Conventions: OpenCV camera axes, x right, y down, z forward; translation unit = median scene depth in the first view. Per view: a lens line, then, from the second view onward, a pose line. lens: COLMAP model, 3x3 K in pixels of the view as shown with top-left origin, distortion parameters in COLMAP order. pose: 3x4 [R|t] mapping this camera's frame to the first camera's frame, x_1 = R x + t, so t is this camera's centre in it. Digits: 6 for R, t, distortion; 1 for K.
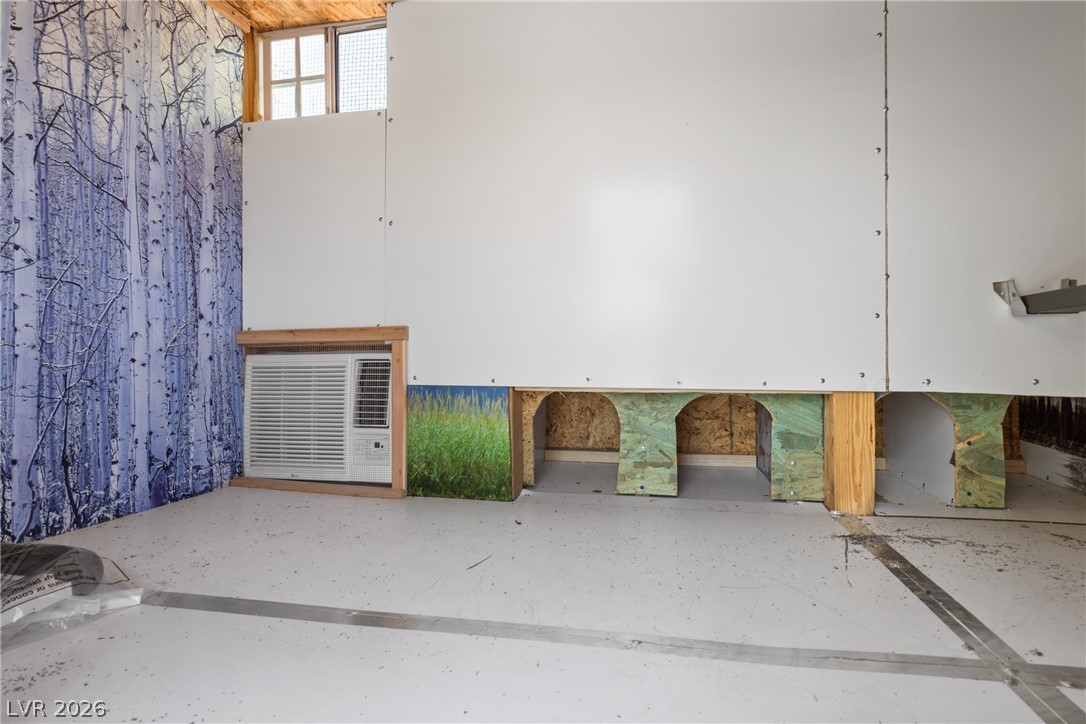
lens RADIAL K [[623.4, 0, 543.0], [0, 623.4, 362.0], [0, 0, 1]] dist [-0.000128, 0.000930]
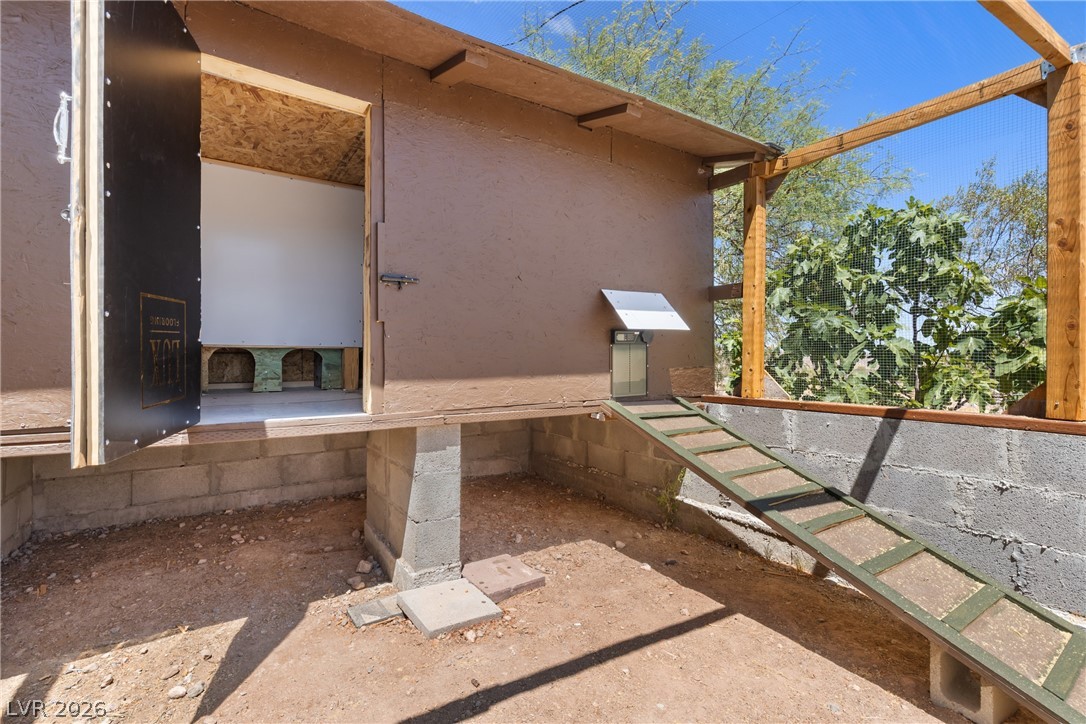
lens RADIAL K [[478.2, 0, 543.0], [0, 478.2, 362.0], [0, 0, 1]] dist [-0.003506, -0.000625]
pose [[0.696716, 0.006145, 0.717320, -0.421216], [-0.007068, 0.999974, -0.001701, 0.098008], [-0.717312, -0.003885, 0.696741, -1.051930]]
